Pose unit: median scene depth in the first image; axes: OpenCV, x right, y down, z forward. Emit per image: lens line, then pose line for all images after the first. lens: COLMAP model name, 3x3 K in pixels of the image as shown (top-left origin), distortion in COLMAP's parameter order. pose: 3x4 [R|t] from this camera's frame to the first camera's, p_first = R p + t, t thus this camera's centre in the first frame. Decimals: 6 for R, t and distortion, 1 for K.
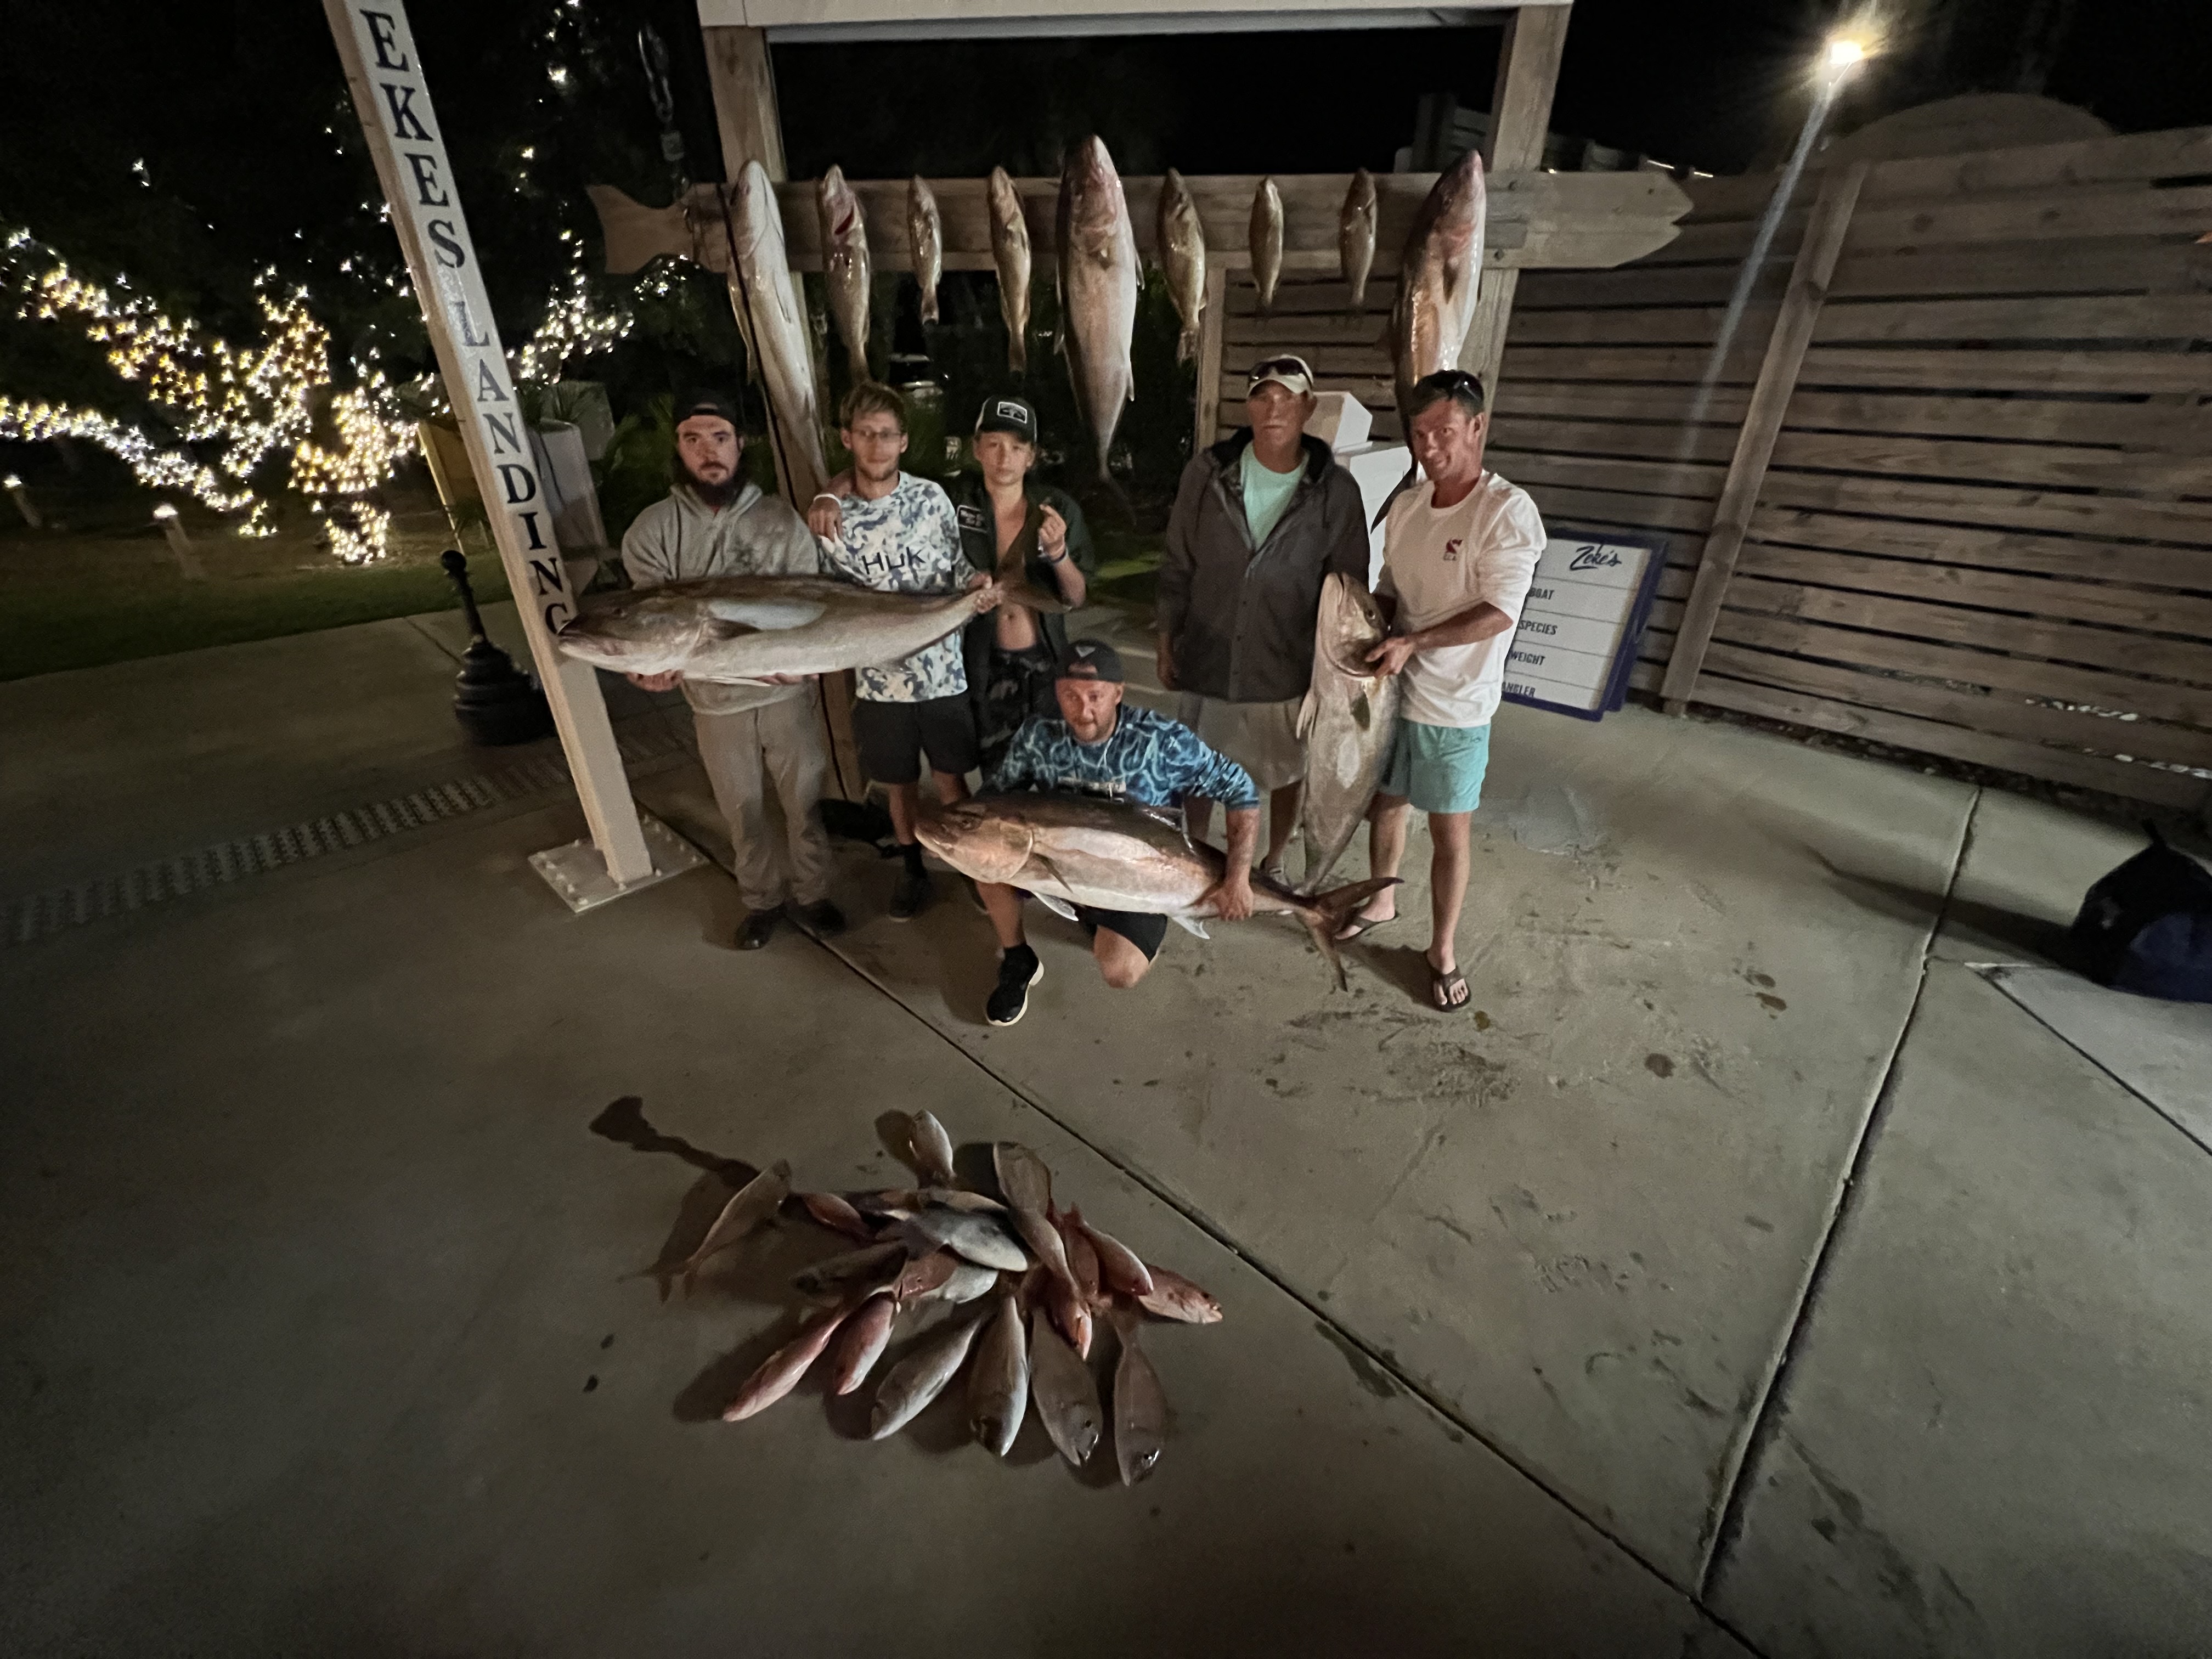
lens RADIAL K [[886.9, 0, 1103.5], [0, 886.9, 832.7], [0, 0, 1]] dist [-0.006688, 0.000983]
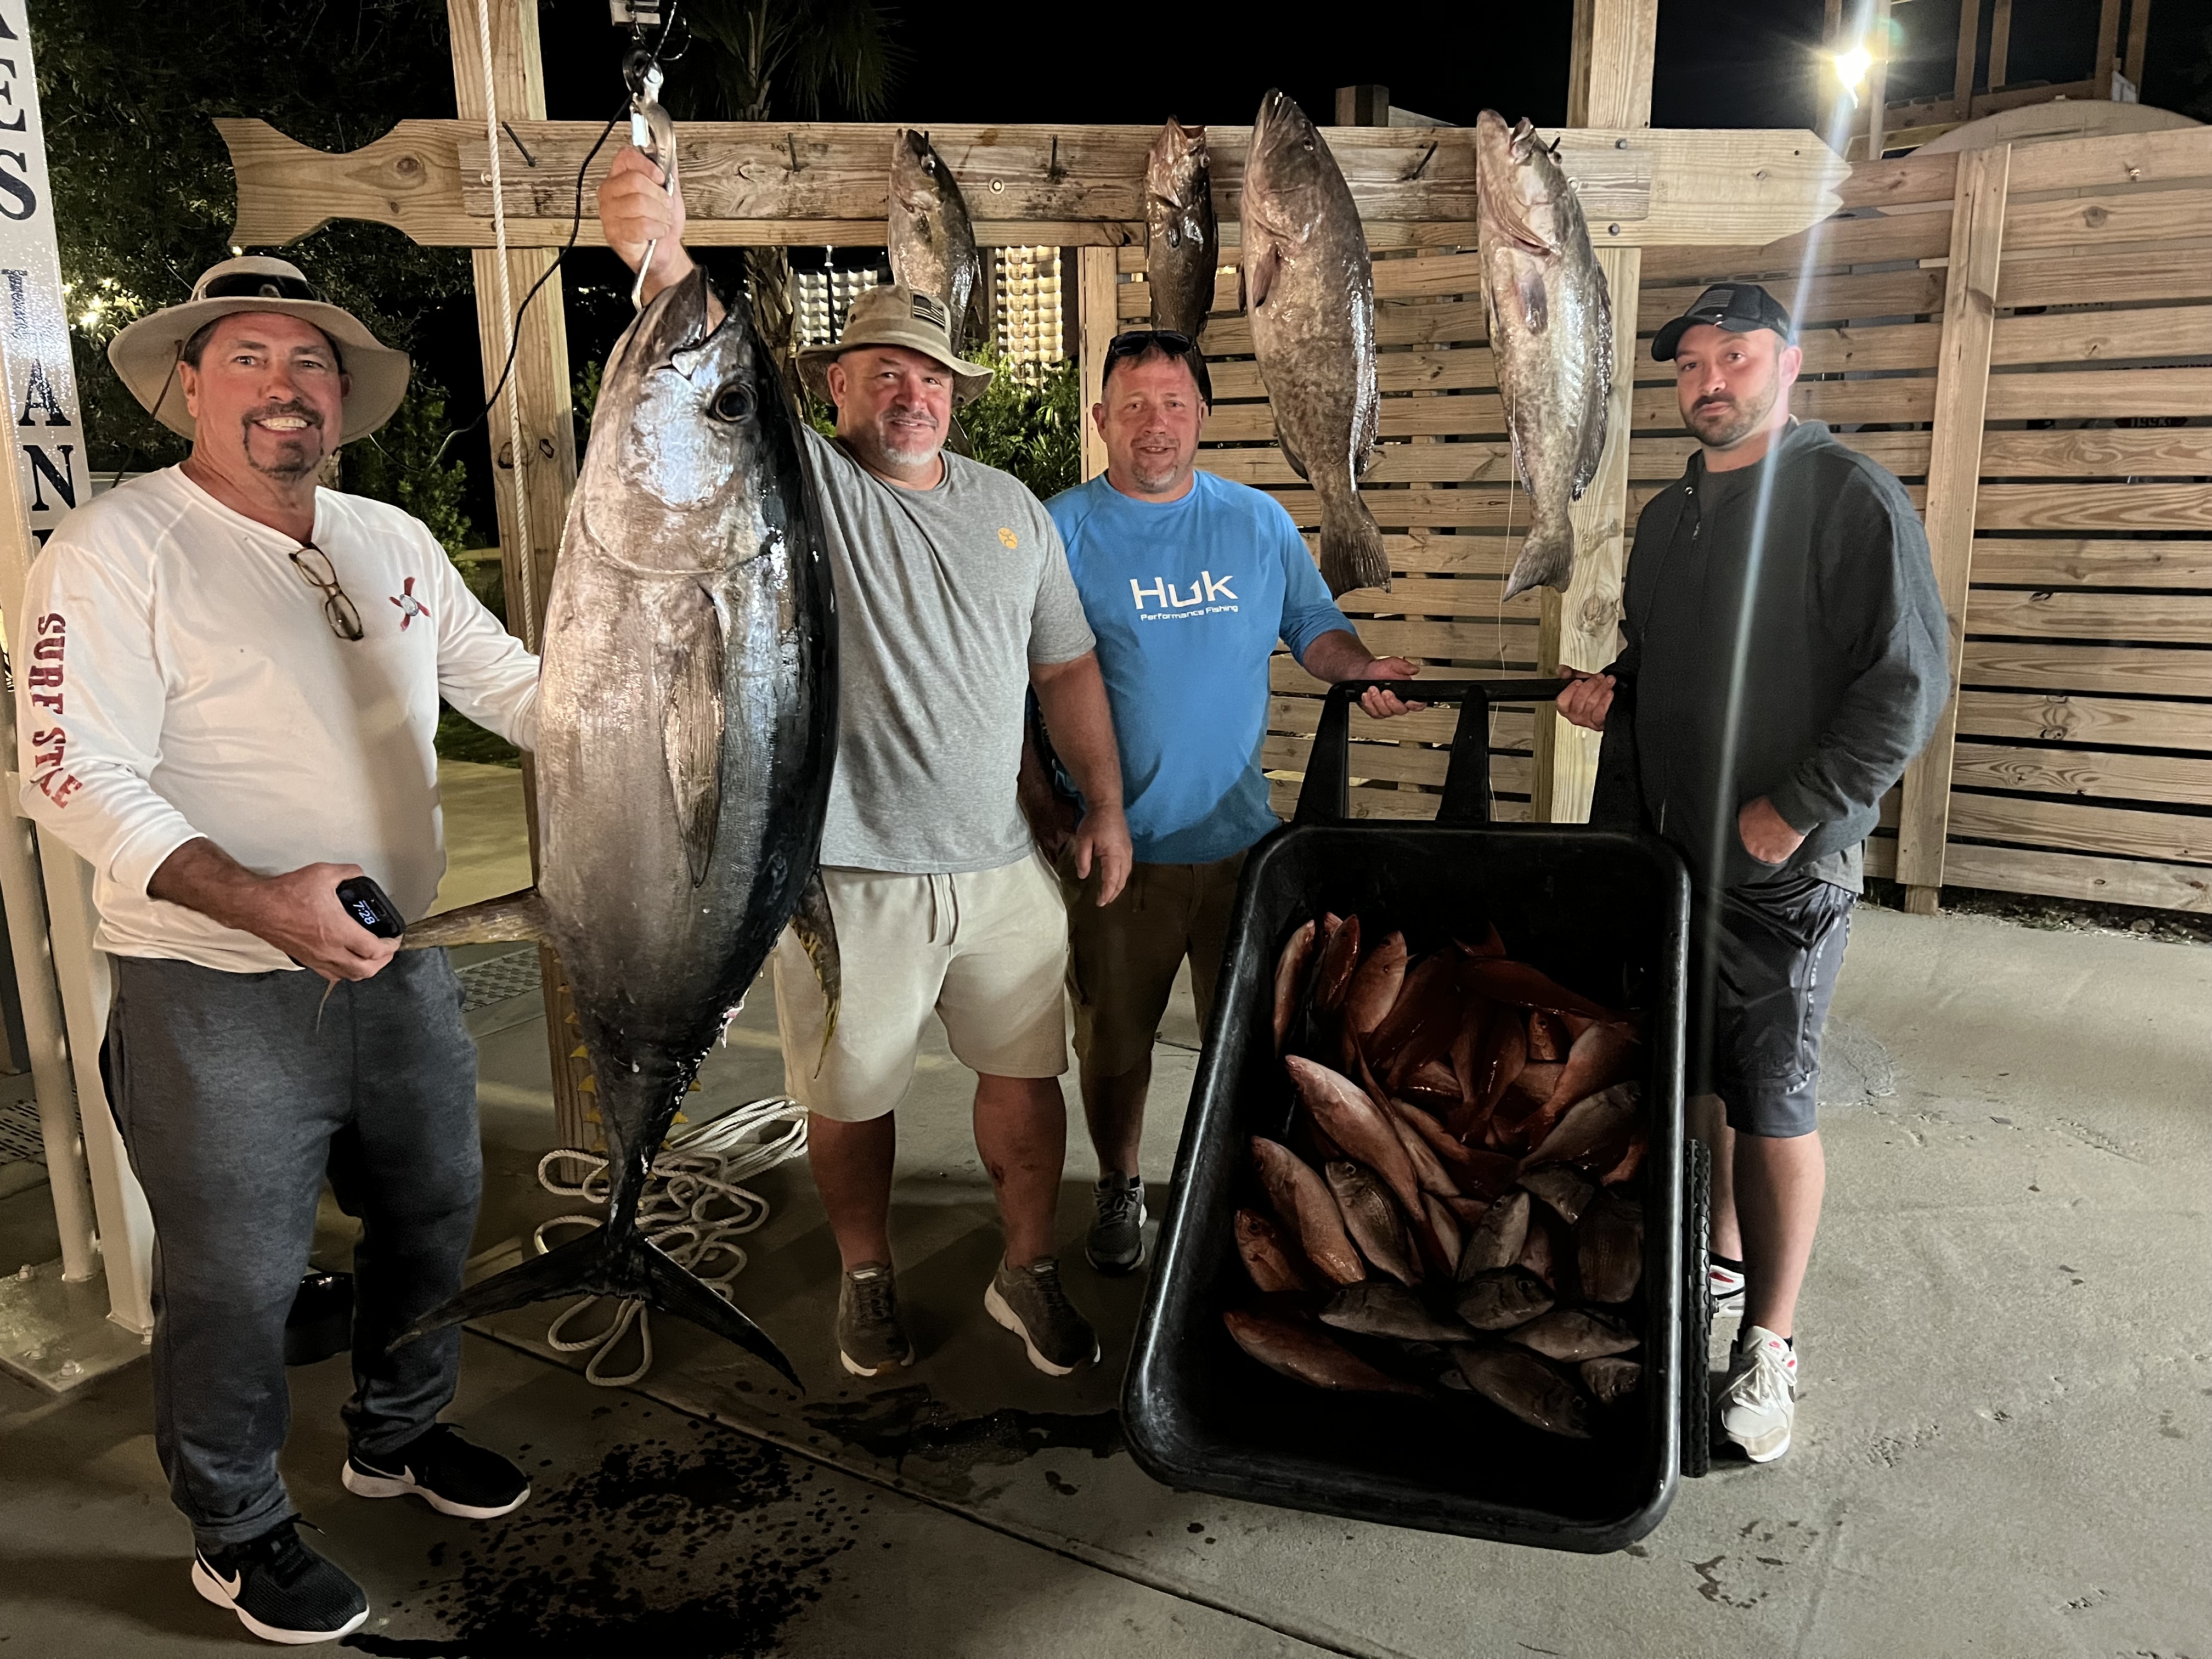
lens RADIAL K [[1682.3, 0, 1121.9], [0, 1682.3, 829.7], [0, 0, 1]] dist [0.038760, -0.048176]
pose [[0.980643, -0.055618, 0.187740, -0.183863], [0.107568, 0.954192, -0.279191, 0.119917], [-0.163612, 0.293981, 0.941704, -0.063927]]
